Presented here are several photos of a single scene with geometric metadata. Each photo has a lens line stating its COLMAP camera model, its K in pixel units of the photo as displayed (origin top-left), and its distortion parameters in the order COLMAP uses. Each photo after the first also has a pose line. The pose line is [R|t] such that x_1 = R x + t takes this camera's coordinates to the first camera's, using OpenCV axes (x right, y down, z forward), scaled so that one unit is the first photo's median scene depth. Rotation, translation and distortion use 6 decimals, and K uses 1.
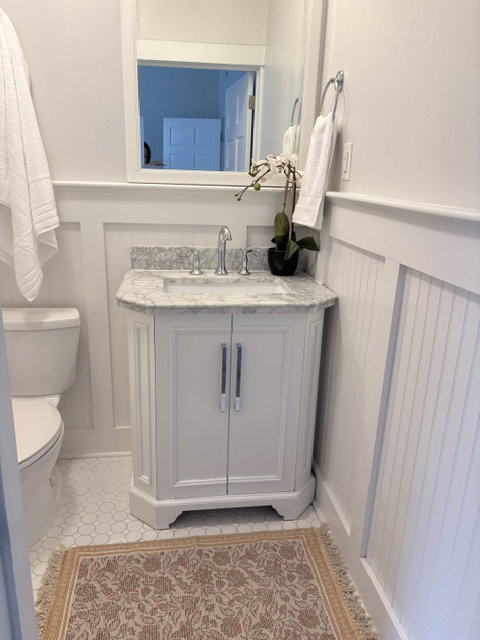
lens RADIAL K [[487.6, 0, 240.0], [0, 487.6, 320.0], [0, 0, 1]] dist [0.028566, -0.003979]
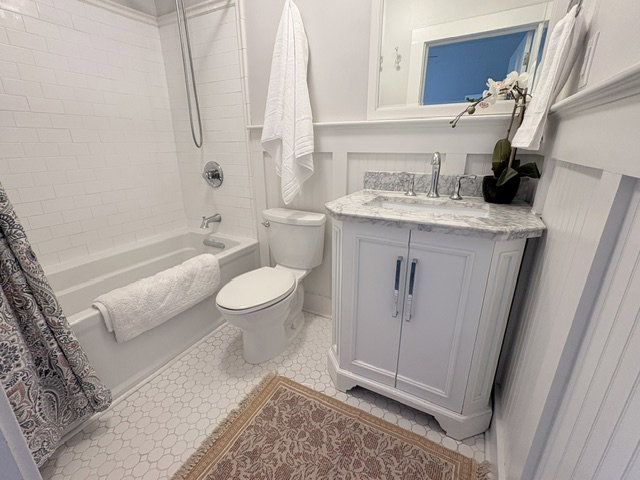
lens RADIAL K [[290.3, 0, 320.0], [0, 290.3, 240.0], [0, 0, 1]] dist [0.001749, -0.000360]
pose [[0.802326, 0.154451, -0.576557, 0.168935], [-0.143846, 0.987505, 0.064364, -0.002287], [0.579294, 0.031294, 0.814518, 0.334579]]
